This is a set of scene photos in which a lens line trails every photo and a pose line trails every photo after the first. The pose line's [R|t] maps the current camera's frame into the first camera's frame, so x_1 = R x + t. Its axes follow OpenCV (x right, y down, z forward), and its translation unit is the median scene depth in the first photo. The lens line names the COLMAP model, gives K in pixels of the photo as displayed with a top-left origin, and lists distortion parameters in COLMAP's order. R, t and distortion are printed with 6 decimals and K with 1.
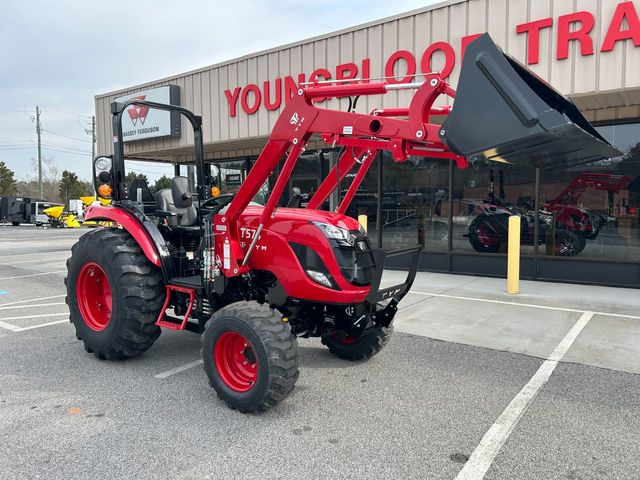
lens RADIAL K [[480.4, 0, 318.6], [0, 480.4, 241.3], [0, 0, 1]] dist [0.043002, -0.049113]
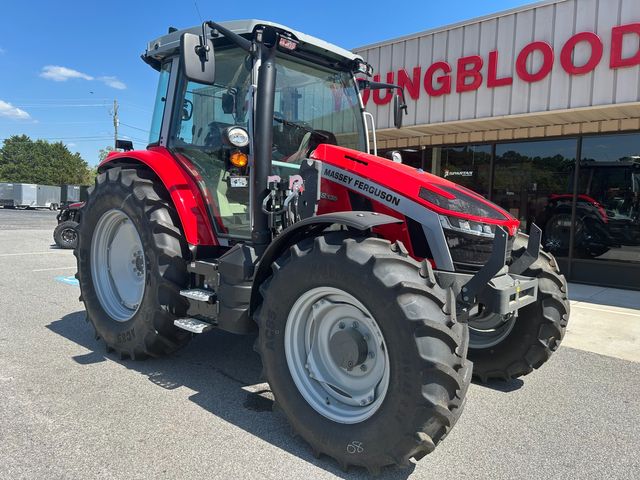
lens RADIAL K [[480.4, 0, 318.6], [0, 480.4, 241.3], [0, 0, 1]] dist [0.043002, -0.049113]
pose [[0.993726, 0.044359, -0.102671, -0.124293], [-0.043945, 0.999014, 0.006295, 0.004051], [0.102849, -0.001744, 0.994695, 0.020676]]
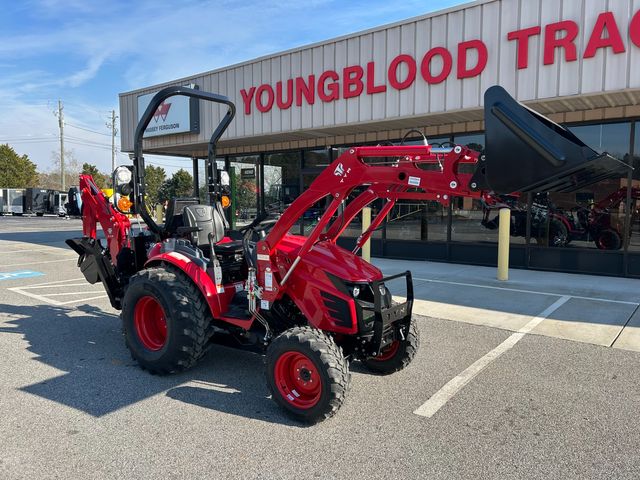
lens RADIAL K [[480.4, 0, 318.6], [0, 480.4, 241.3], [0, 0, 1]] dist [0.043002, -0.049113]
pose [[0.999473, 0.009414, -0.031066, 0.018566], [-0.009009, 0.999873, 0.013150, 0.009279], [0.031186, -0.012864, 0.999431, -0.082060]]
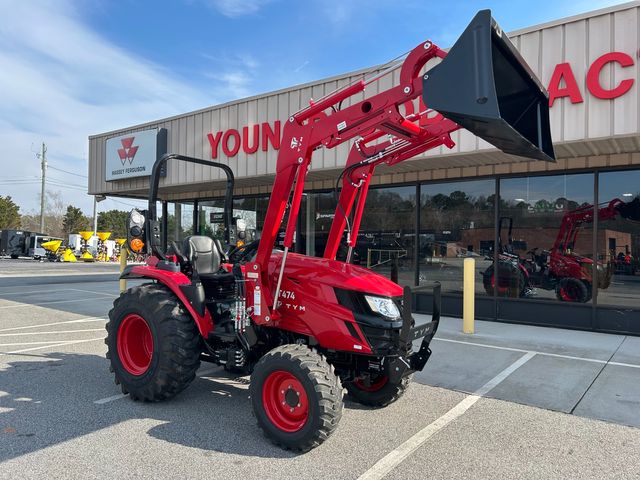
lens RADIAL K [[480.4, 0, 318.6], [0, 480.4, 241.3], [0, 0, 1]] dist [0.043002, -0.049113]
pose [[0.999773, 0.020524, -0.005787, 0.071598], [-0.020927, 0.996470, -0.081296, 0.002556], [0.004098, 0.081398, 0.996673, -0.038536]]
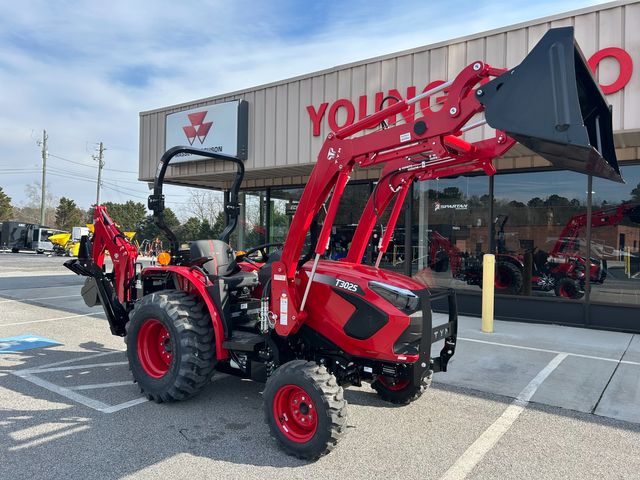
lens RADIAL K [[480.4, 0, 318.6], [0, 480.4, 241.3], [0, 0, 1]] dist [0.043002, -0.049113]
pose [[0.999514, 0.026623, 0.016217, -0.218762], [-0.025421, 0.997202, -0.070302, -0.011747], [-0.018044, 0.069855, 0.997394, 0.183663]]
